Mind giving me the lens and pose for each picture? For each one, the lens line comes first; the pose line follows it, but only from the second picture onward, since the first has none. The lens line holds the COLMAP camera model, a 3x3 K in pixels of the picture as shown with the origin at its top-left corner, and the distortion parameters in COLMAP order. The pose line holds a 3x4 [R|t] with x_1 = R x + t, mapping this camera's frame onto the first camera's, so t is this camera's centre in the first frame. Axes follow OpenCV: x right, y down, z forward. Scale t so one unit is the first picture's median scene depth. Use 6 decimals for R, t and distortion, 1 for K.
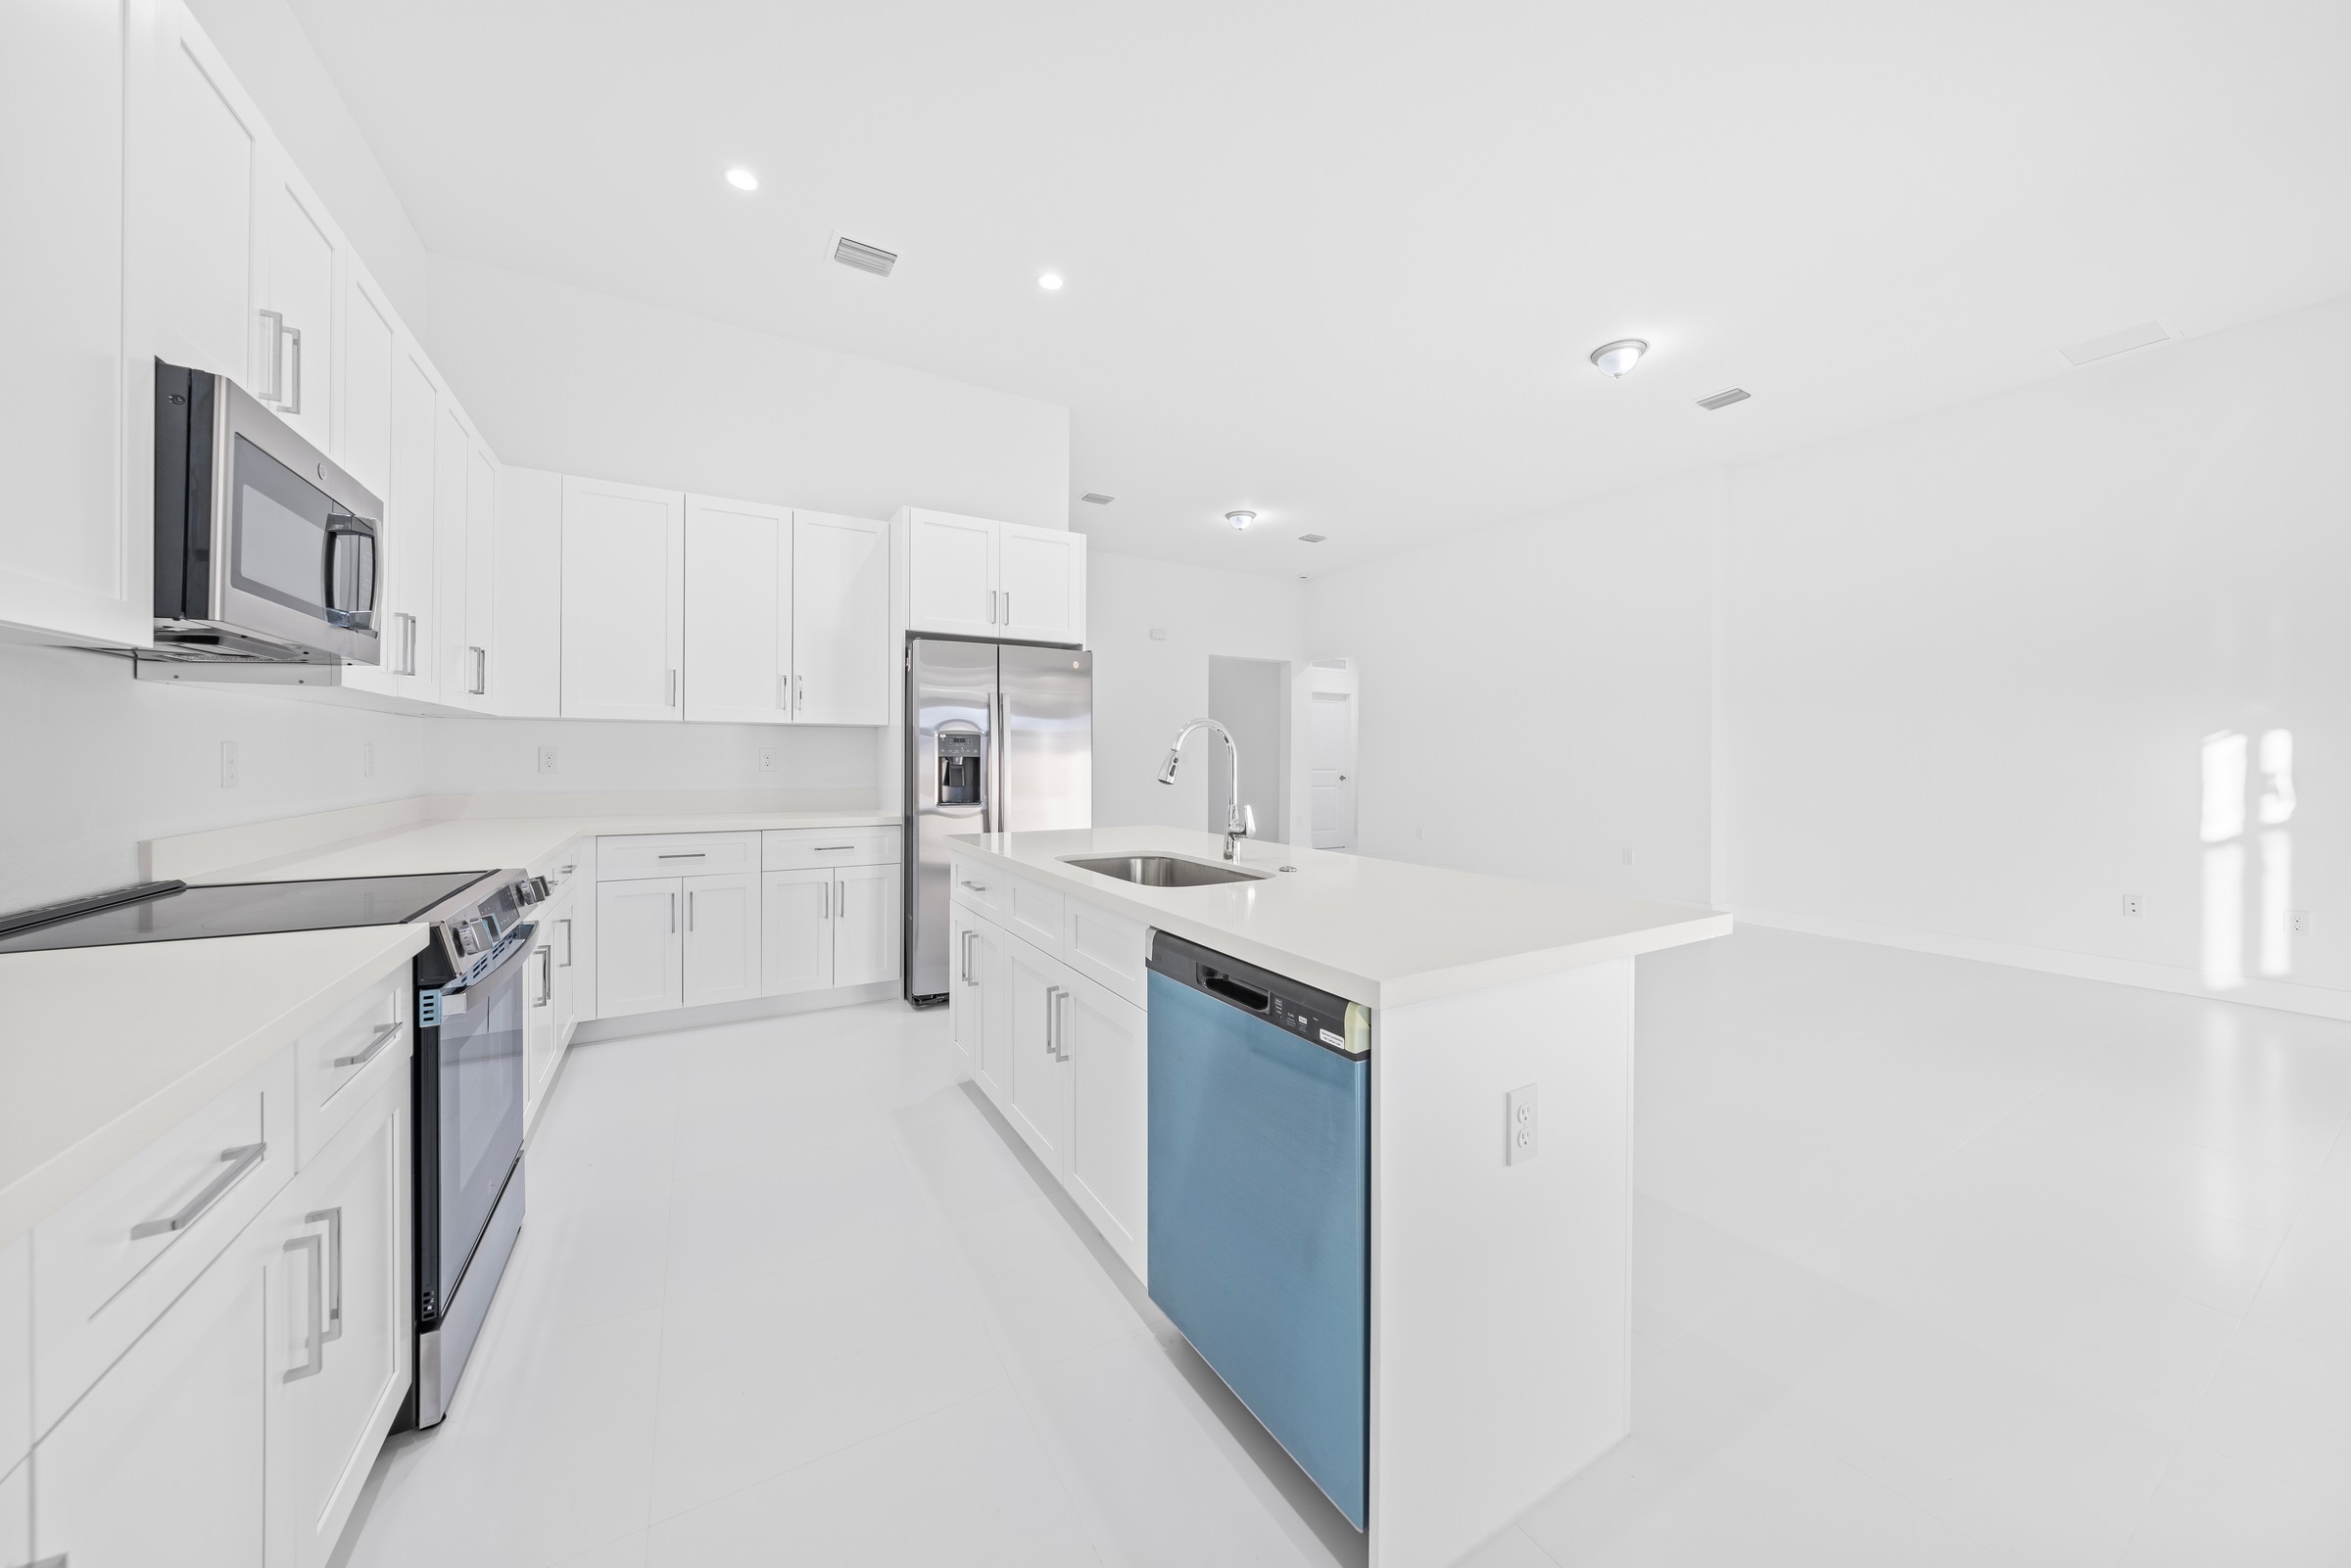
lens RADIAL K [[808.6, 0, 1187.3], [0, 808.6, 766.4], [0, 0, 1]] dist [-0.007486, 0.000025]
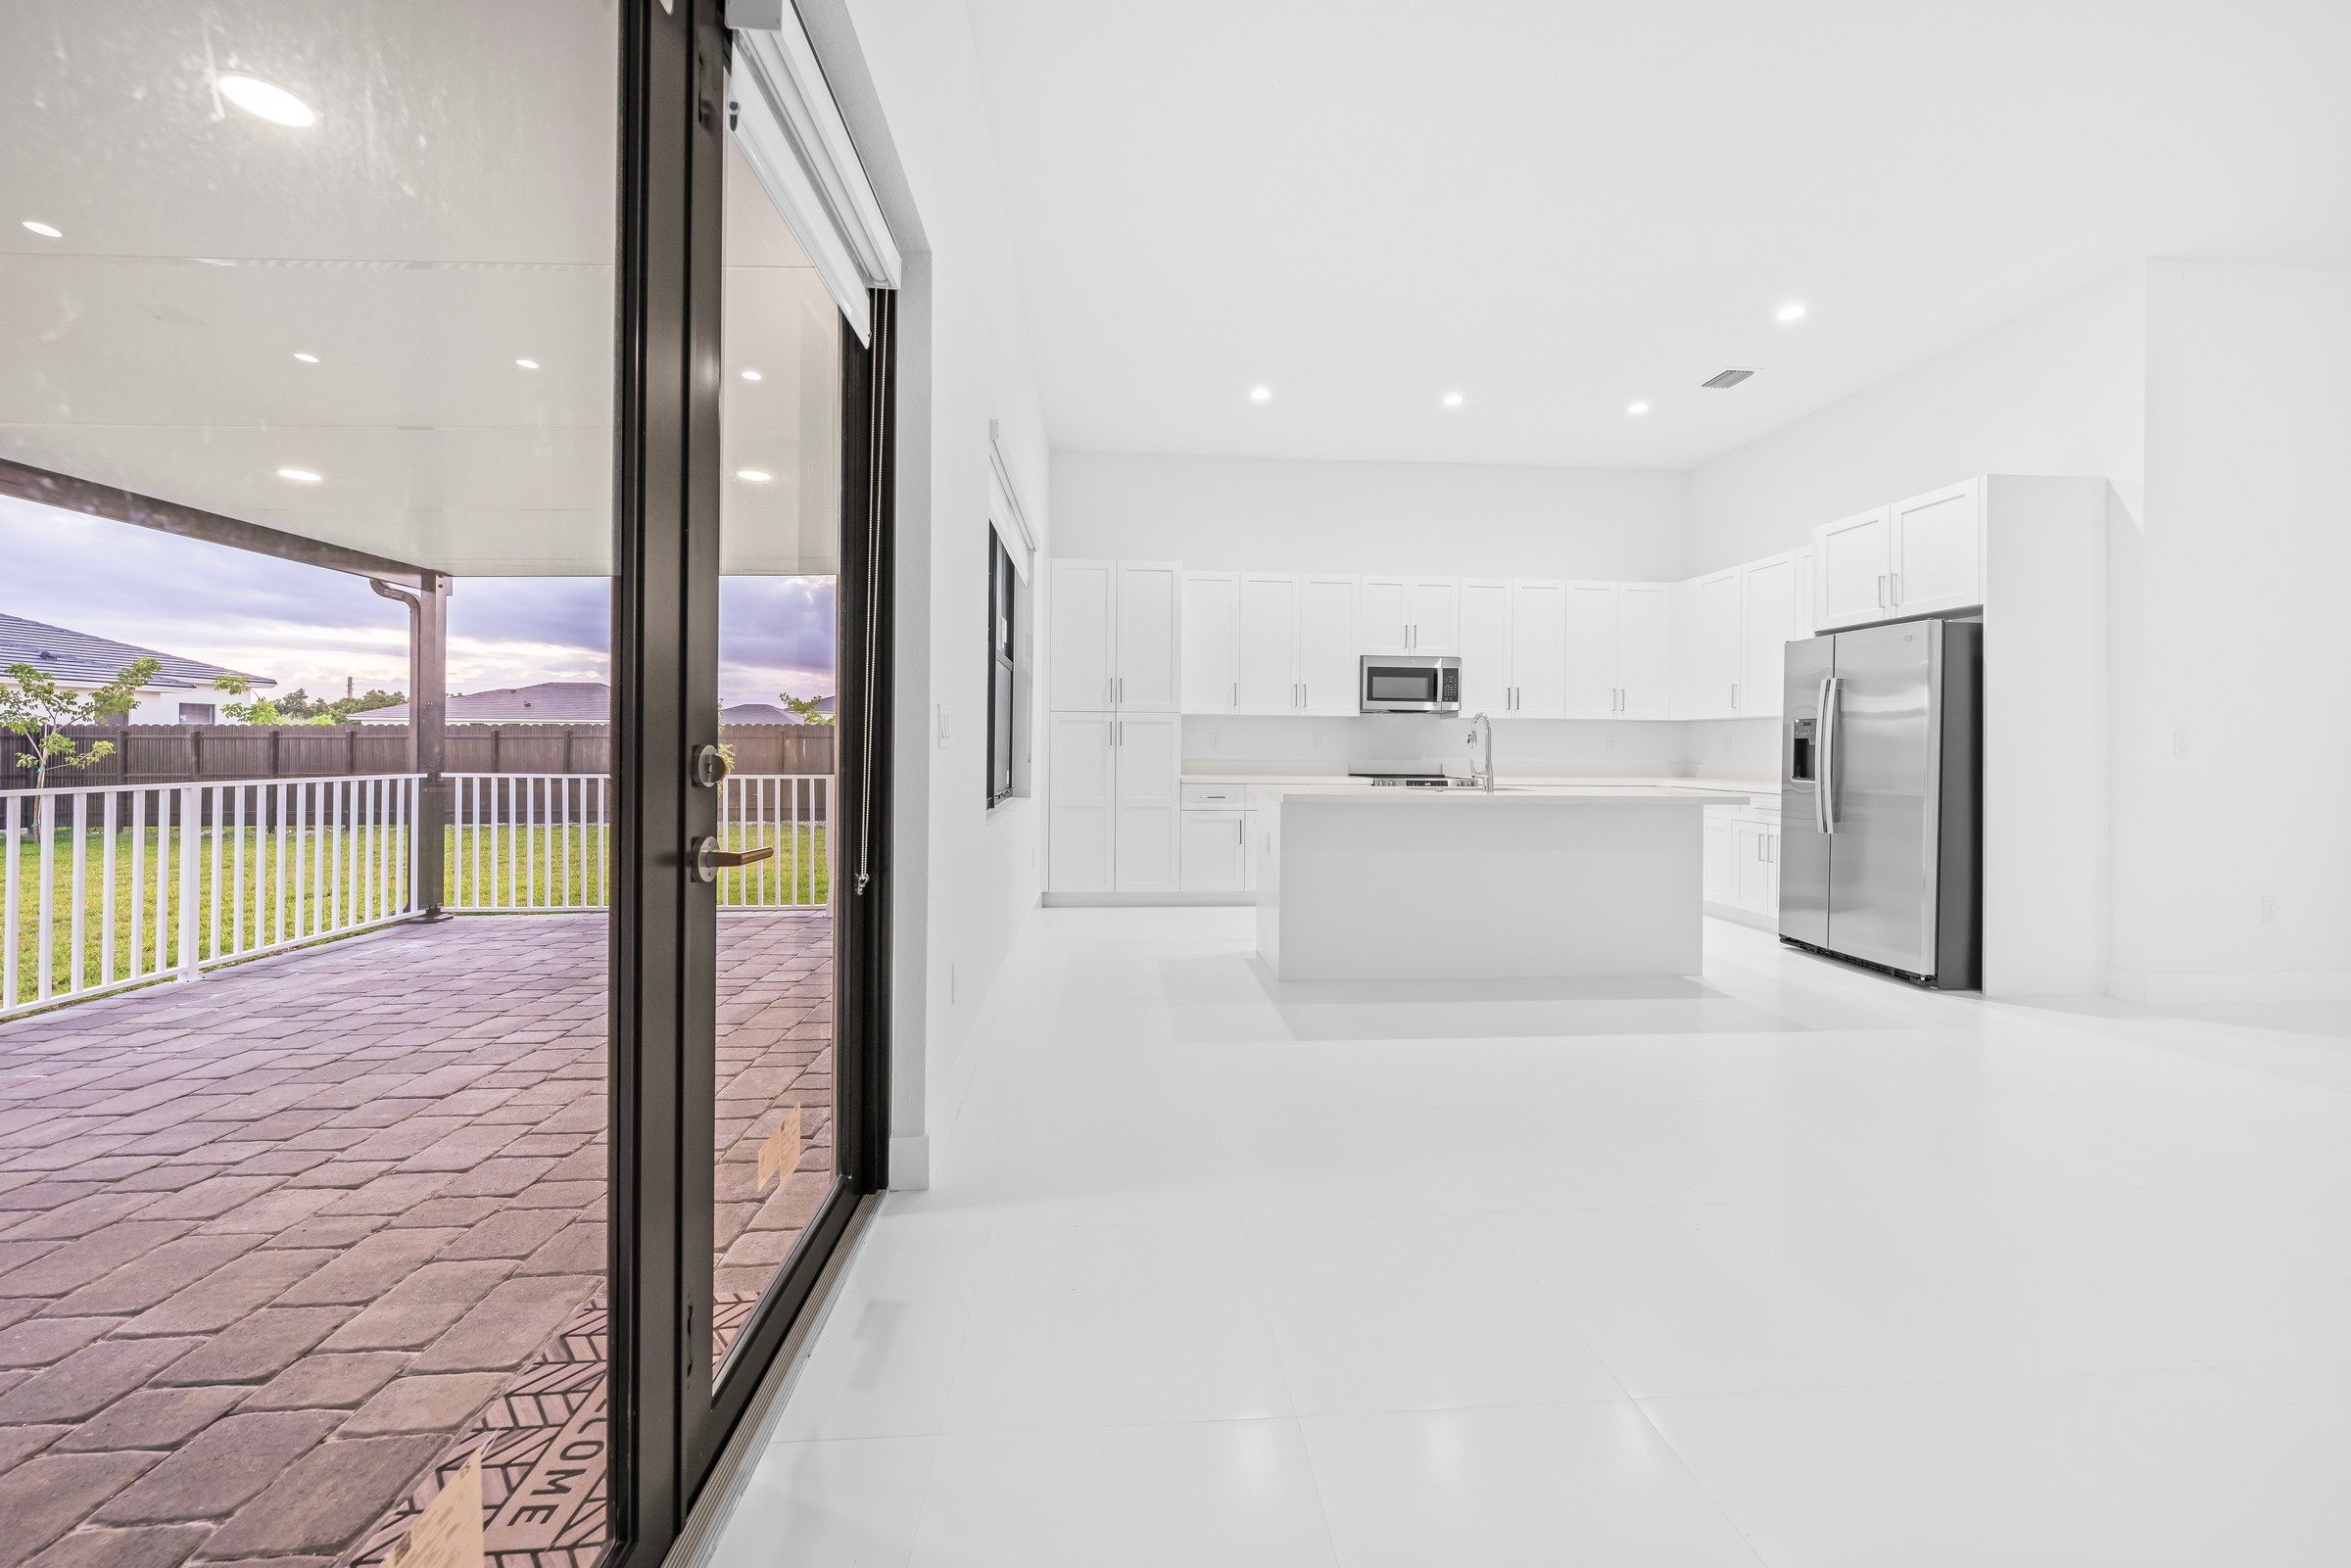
lens RADIAL K [[850.7, 0, 1170.6], [0, 850.7, 744.2], [0, 0, 1]] dist [0.000797, 0.000304]
pose [[-0.453530, -0.009292, -0.891193, 1.197236], [-0.019435, 0.999811, -0.000533, 0.014523], [0.891029, 0.017078, -0.453624, 0.736969]]
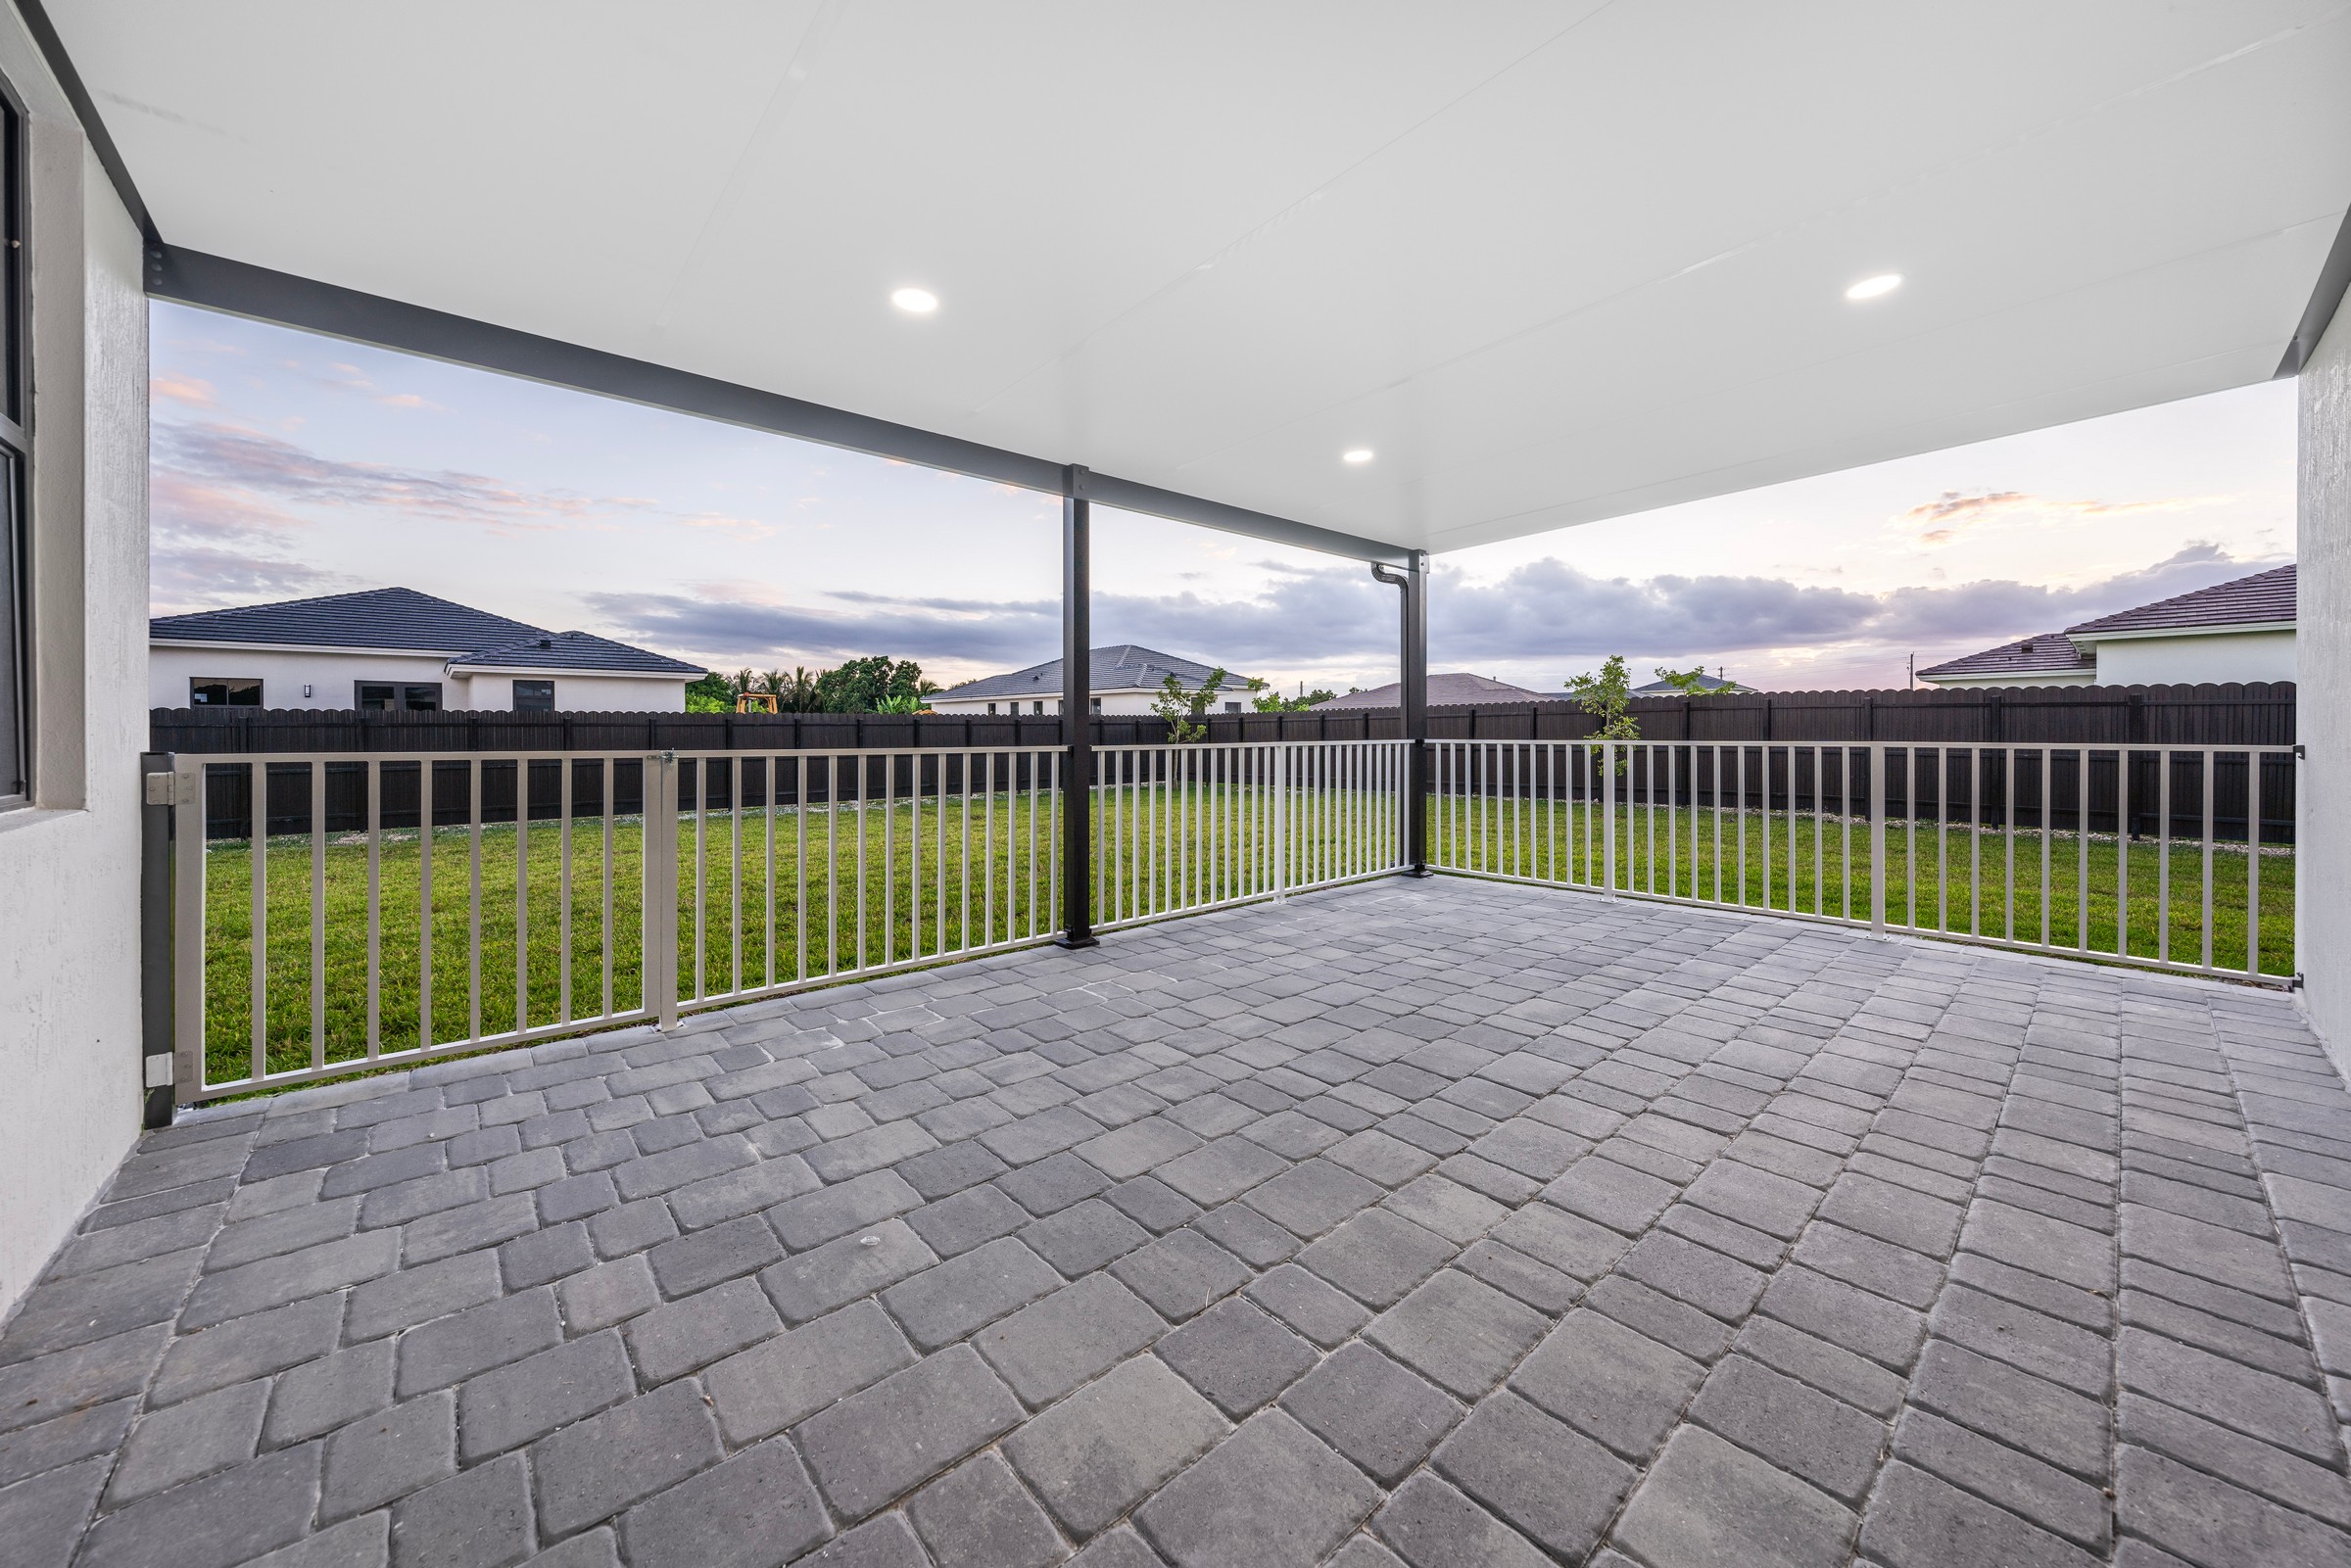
lens RADIAL K [[850.7, 0, 1170.6], [0, 850.7, 744.2], [0, 0, 1]] dist [0.000797, 0.000304]
pose [[-0.983341, 0.005215, -0.181697, 1.205531], [0.000099, 0.999604, 0.028155, 0.055582], [0.181772, 0.027668, -0.982951, 0.386917]]
